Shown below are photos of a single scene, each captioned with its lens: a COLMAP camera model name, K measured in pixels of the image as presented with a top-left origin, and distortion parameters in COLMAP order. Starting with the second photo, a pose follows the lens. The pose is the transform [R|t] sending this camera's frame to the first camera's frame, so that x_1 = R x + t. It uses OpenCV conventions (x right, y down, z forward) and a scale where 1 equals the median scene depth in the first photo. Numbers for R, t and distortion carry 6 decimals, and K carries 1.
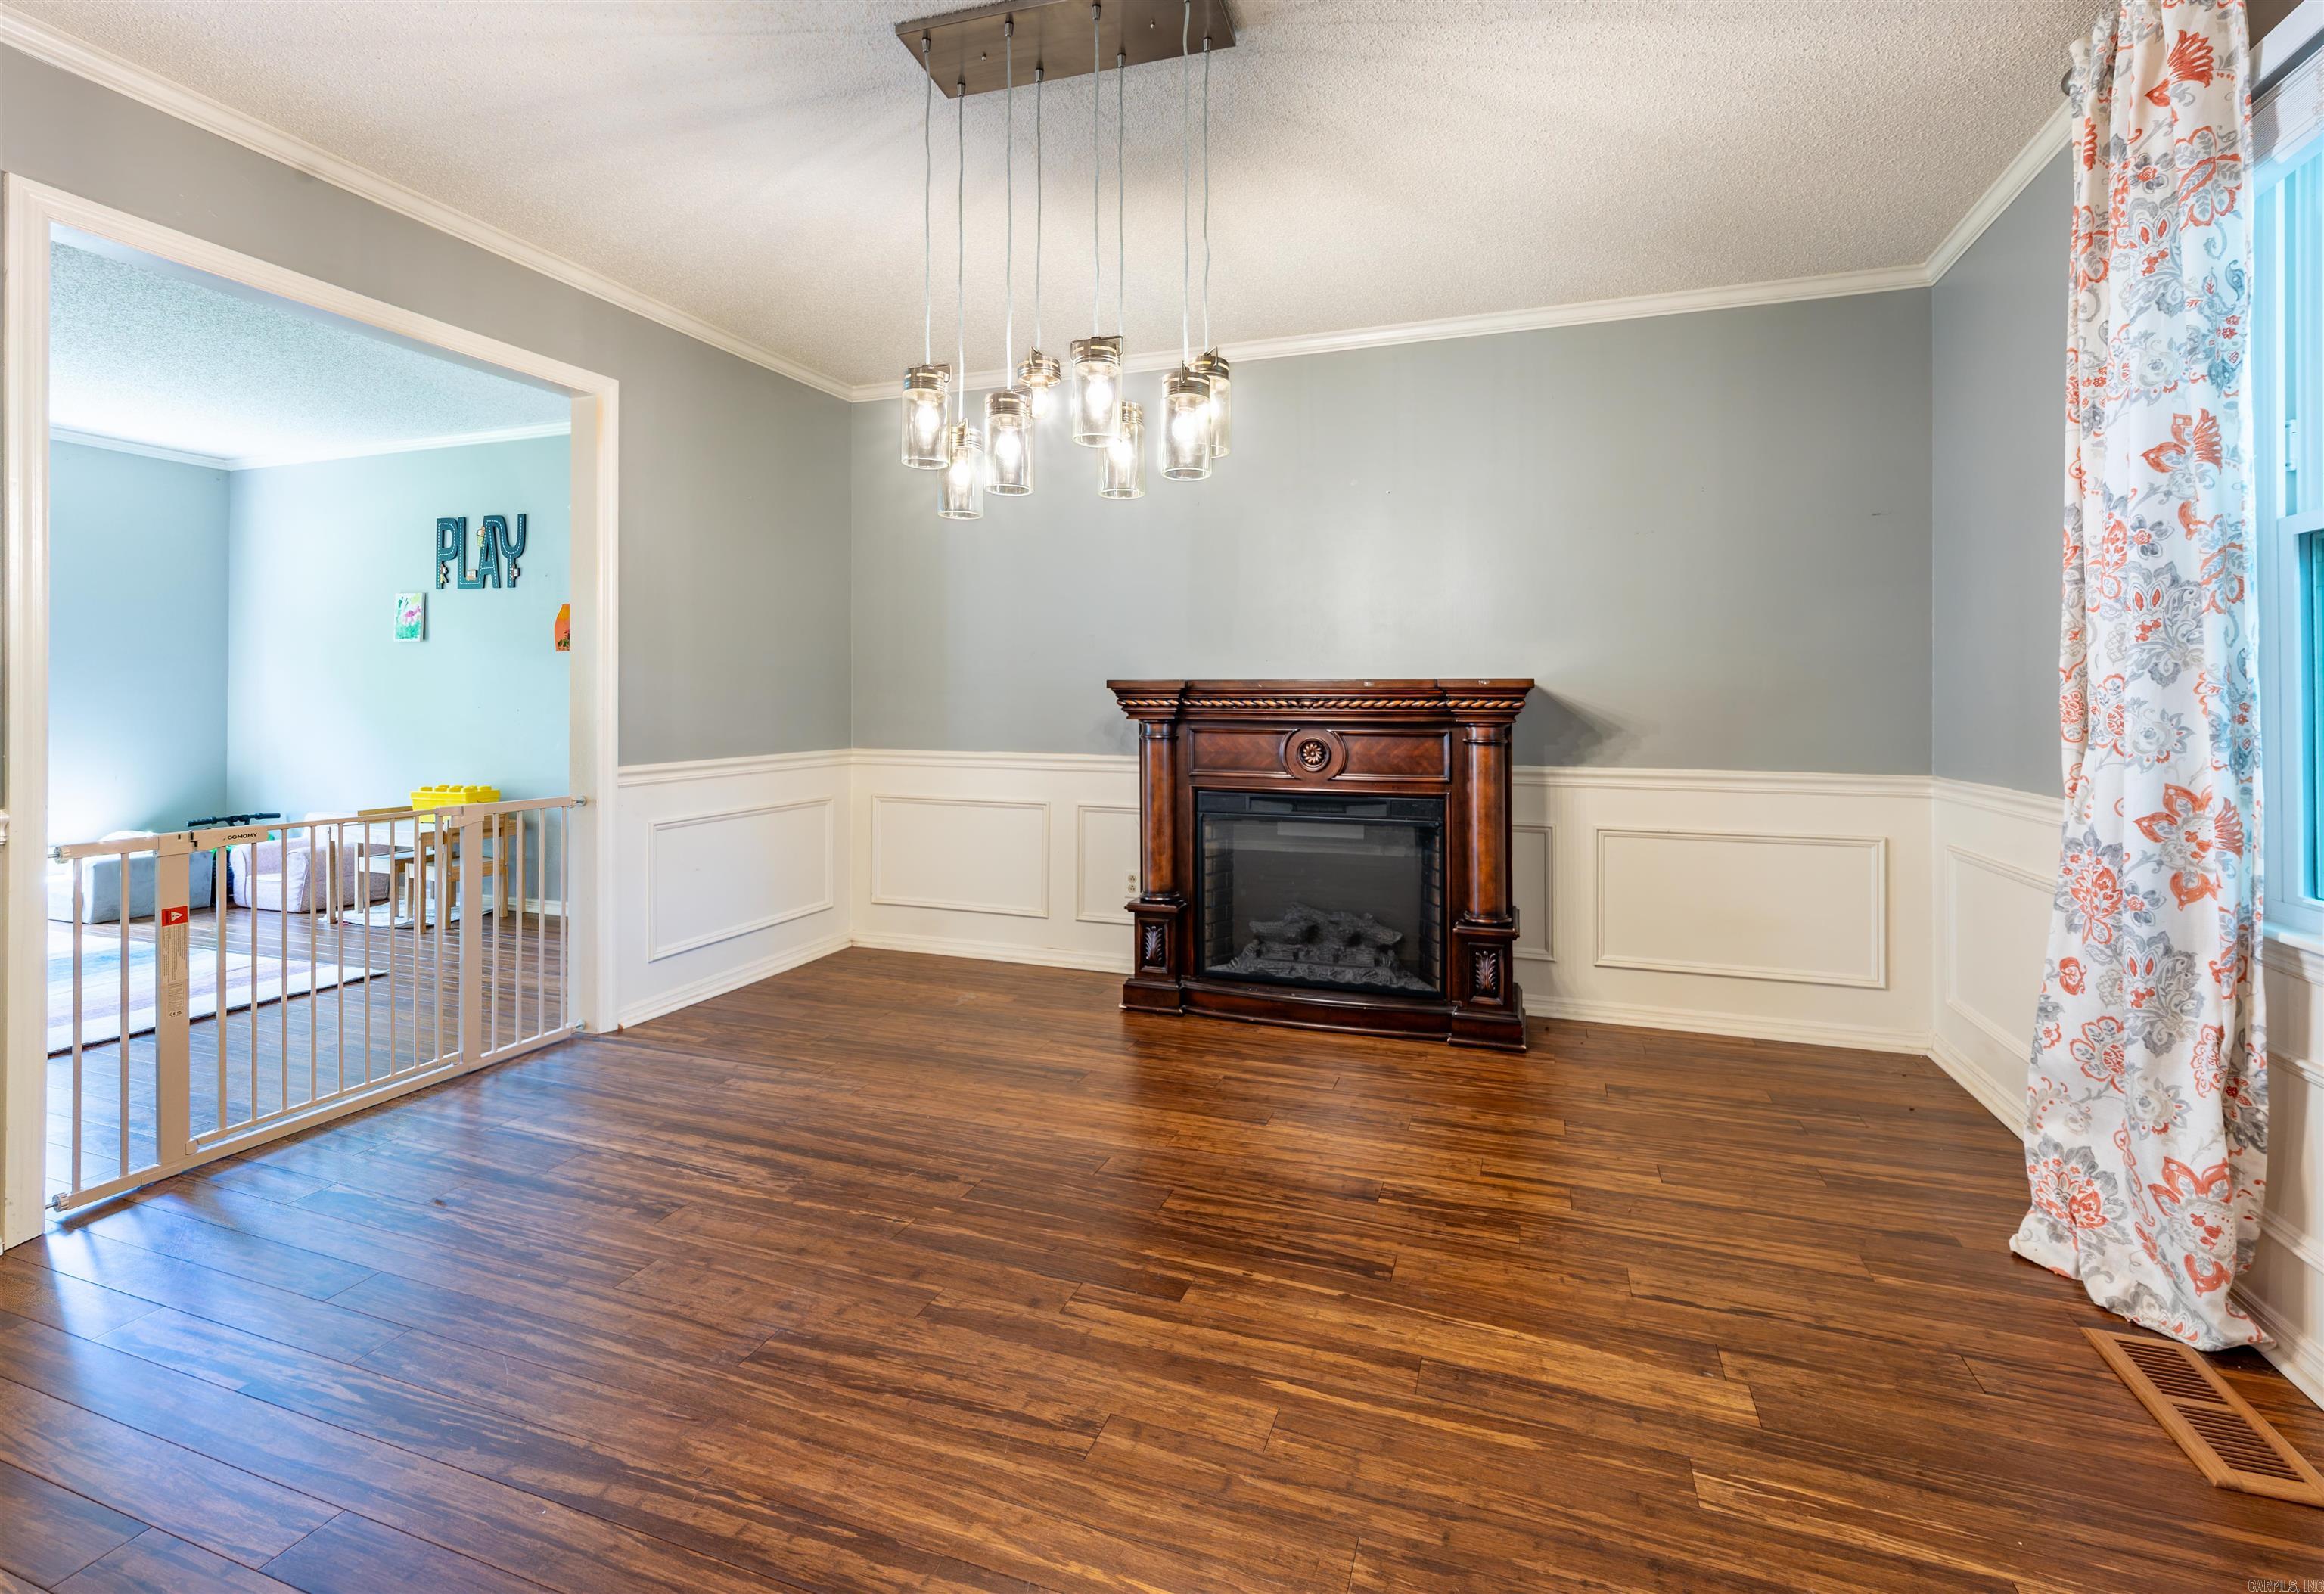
lens RADIAL K [[989.0, 0, 1203.8], [0, 989.0, 698.7], [0, 0, 1]] dist [0.016301, 0.000057]
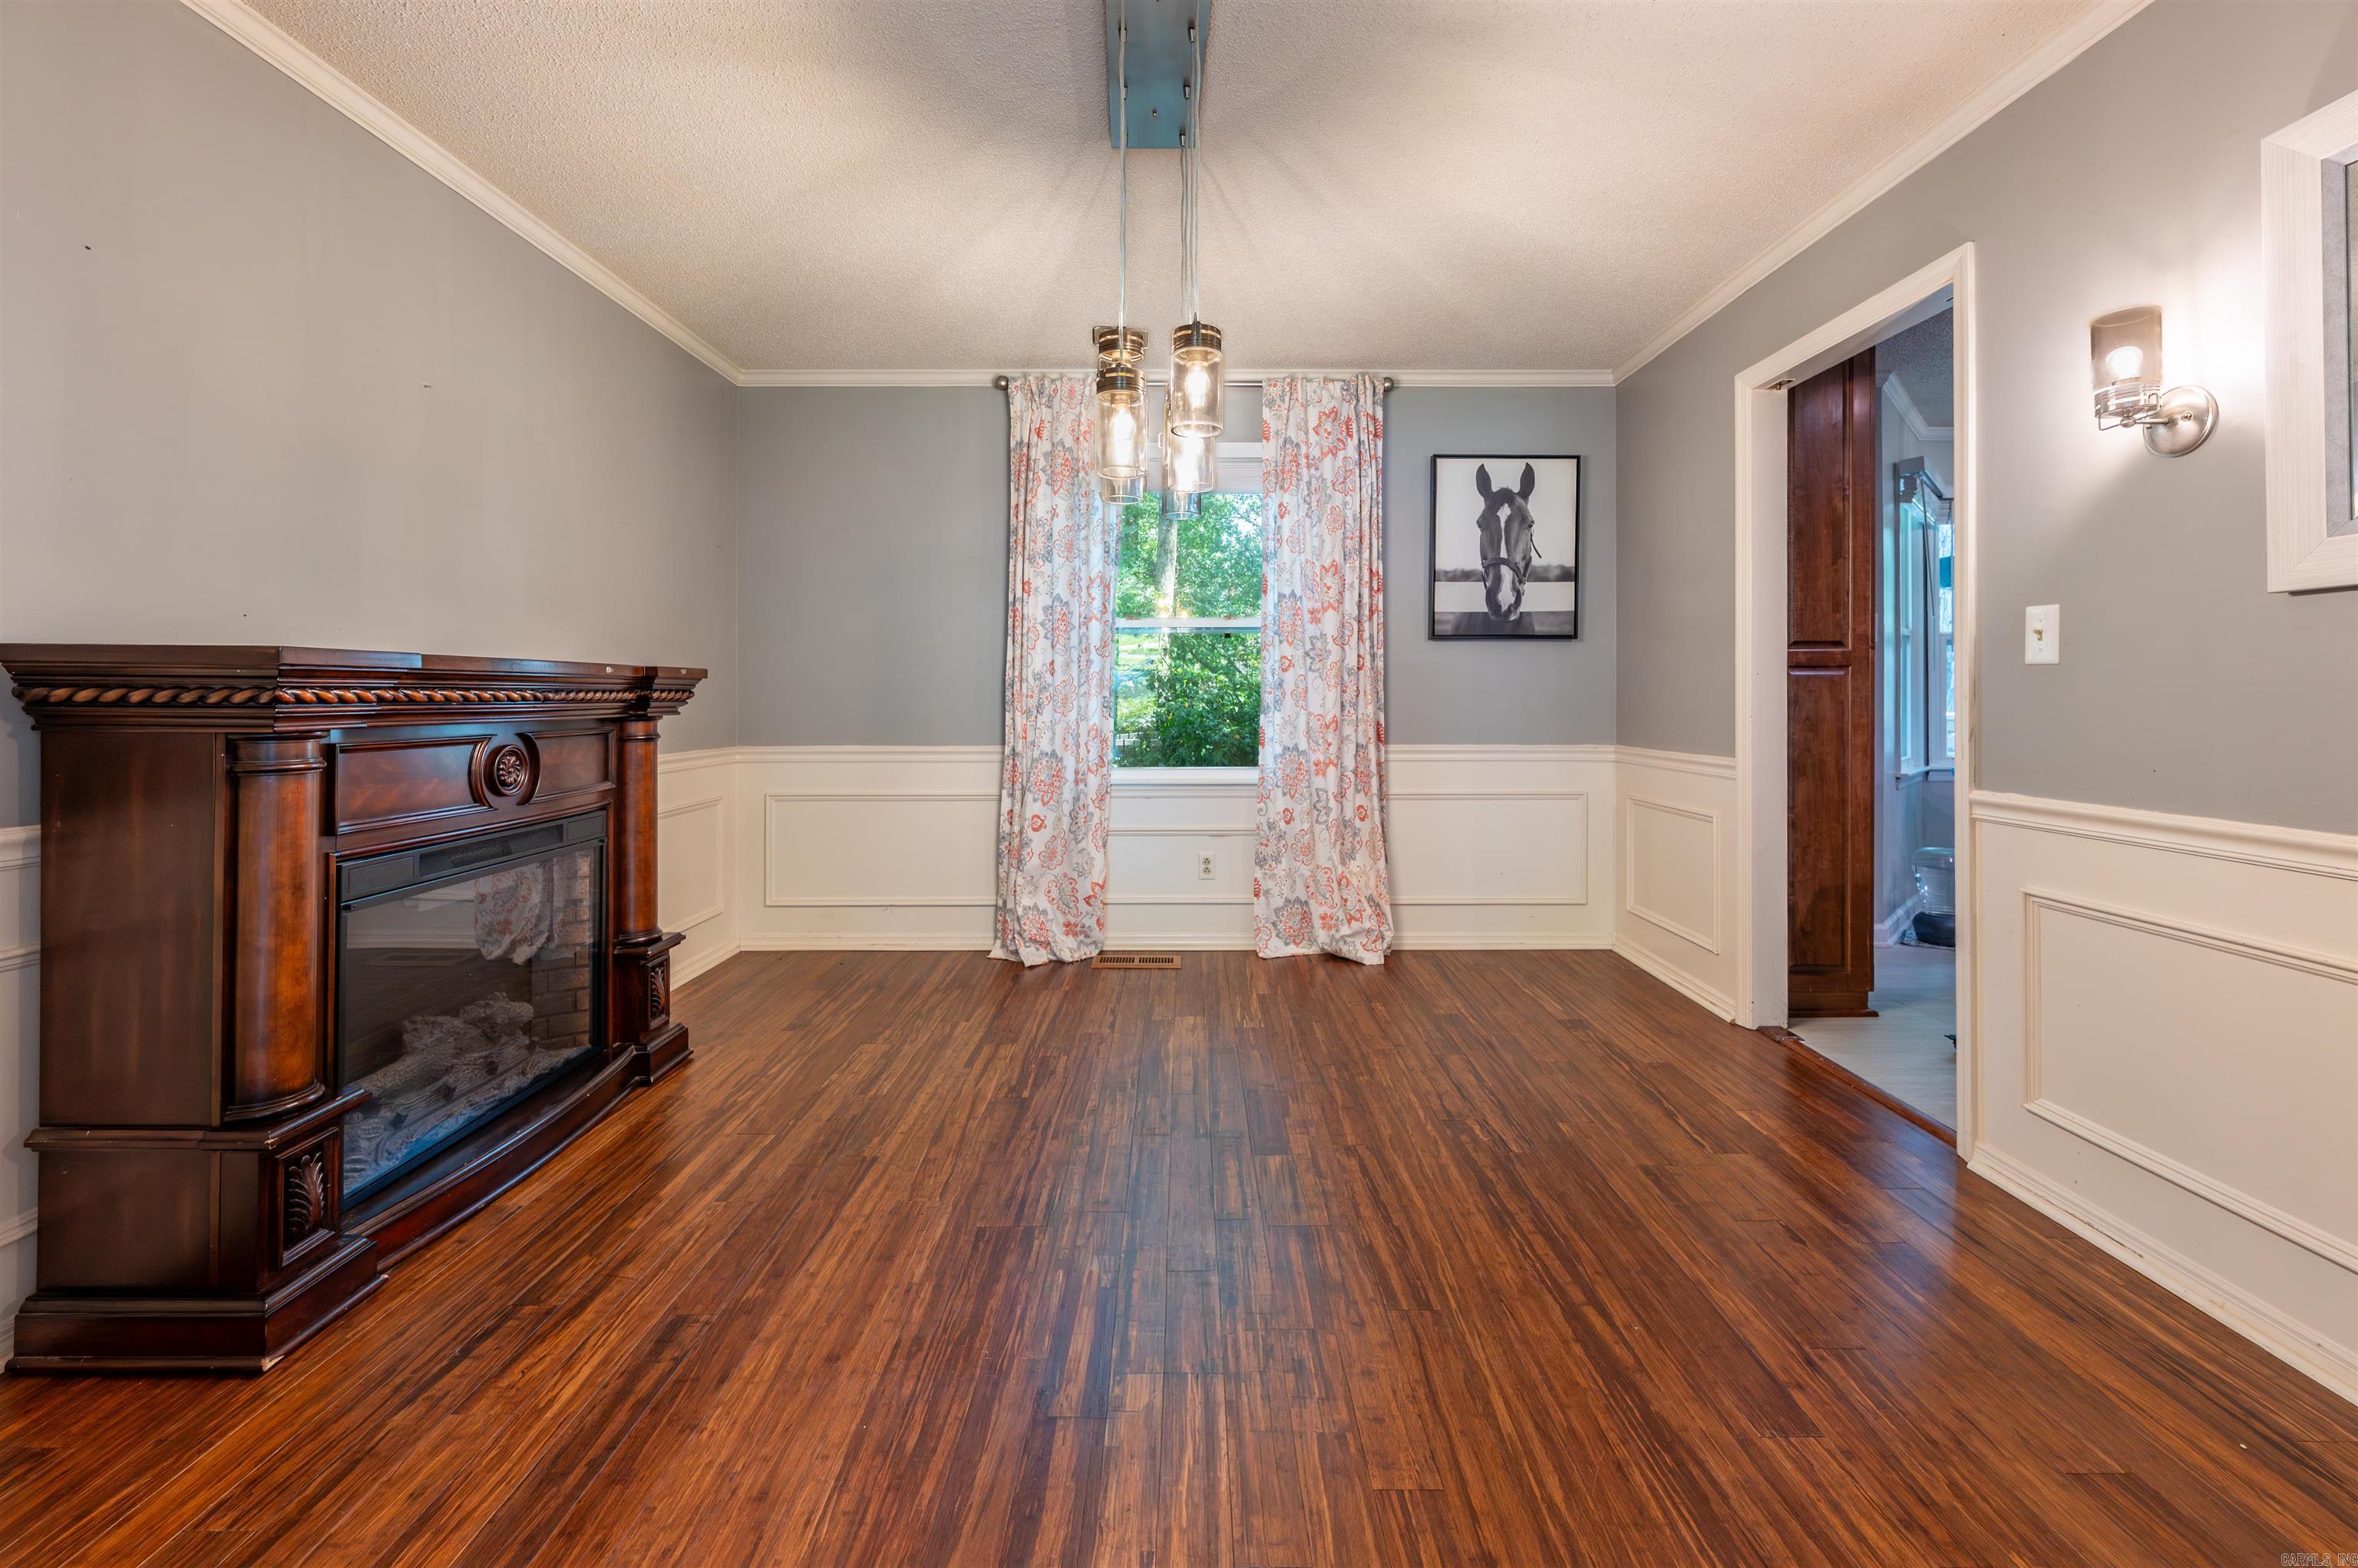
lens RADIAL K [[967.8, 0, 1183.9], [0, 967.8, 698.9], [0, 0, 1]] dist [0.000113, 0.000134]
pose [[-0.321800, -0.003102, 0.946803, -1.386423], [-0.000132, 0.999995, 0.003231, 0.011123], [-0.946808, 0.000915, -0.321799, 1.629705]]
